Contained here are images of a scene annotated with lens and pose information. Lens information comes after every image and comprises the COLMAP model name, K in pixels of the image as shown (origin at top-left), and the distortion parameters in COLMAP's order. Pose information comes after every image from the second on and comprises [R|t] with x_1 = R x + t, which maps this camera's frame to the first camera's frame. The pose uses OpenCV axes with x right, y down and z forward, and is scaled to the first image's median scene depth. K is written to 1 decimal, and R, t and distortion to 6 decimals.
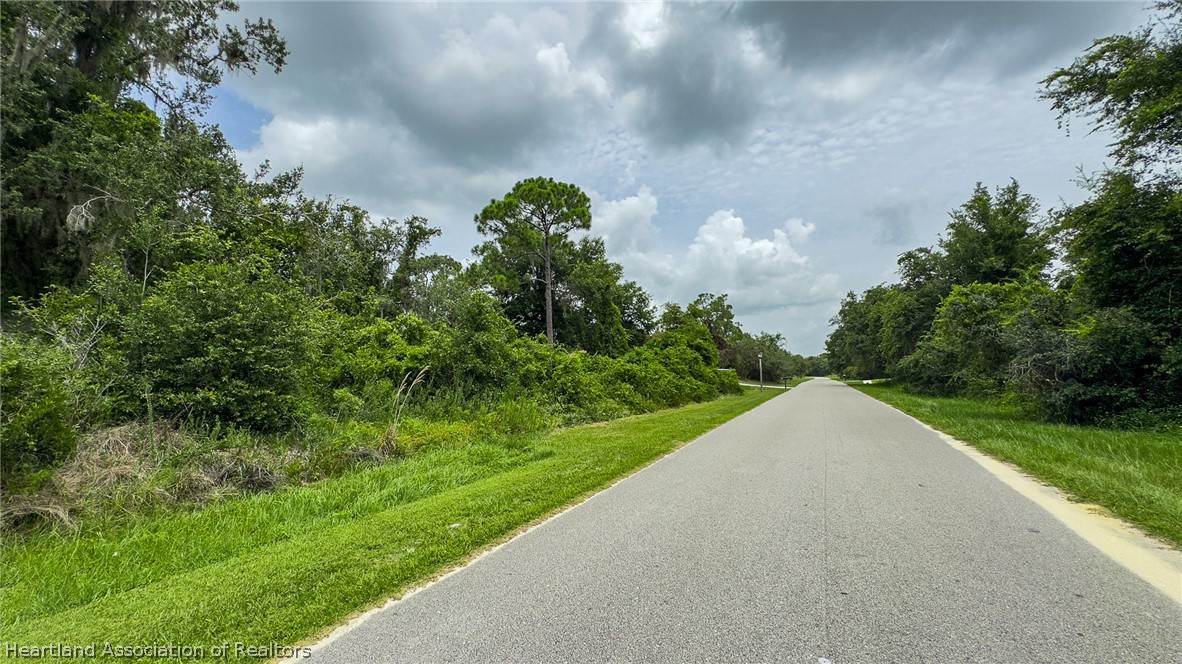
lens RADIAL K [[476.5, 0, 592.4], [0, 476.5, 331.6], [0, 0, 1]] dist [-0.000355, -0.000375]
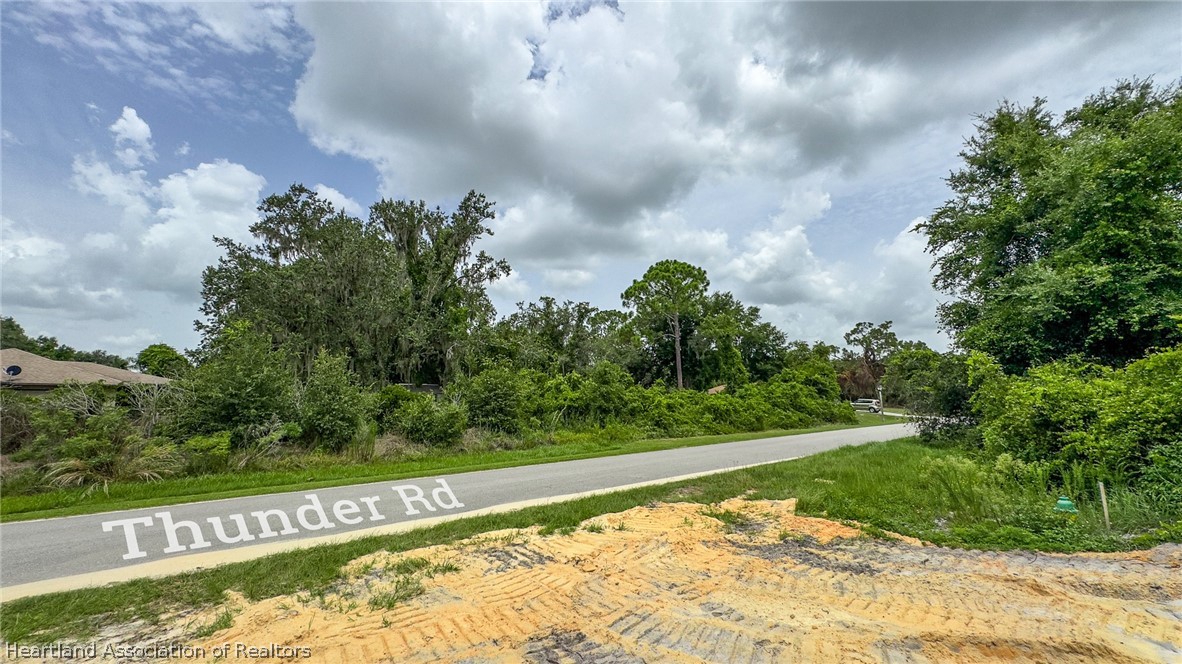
lens RADIAL K [[476.5, 0, 589.9], [0, 476.5, 331.7], [0, 0, 1]] dist [-0.000355, -0.000375]
pose [[0.919409, -0.054992, -0.389439, 0.364545], [0.035324, 0.997721, -0.057494, -0.084638], [0.391713, 0.039104, 0.919256, -0.587801]]
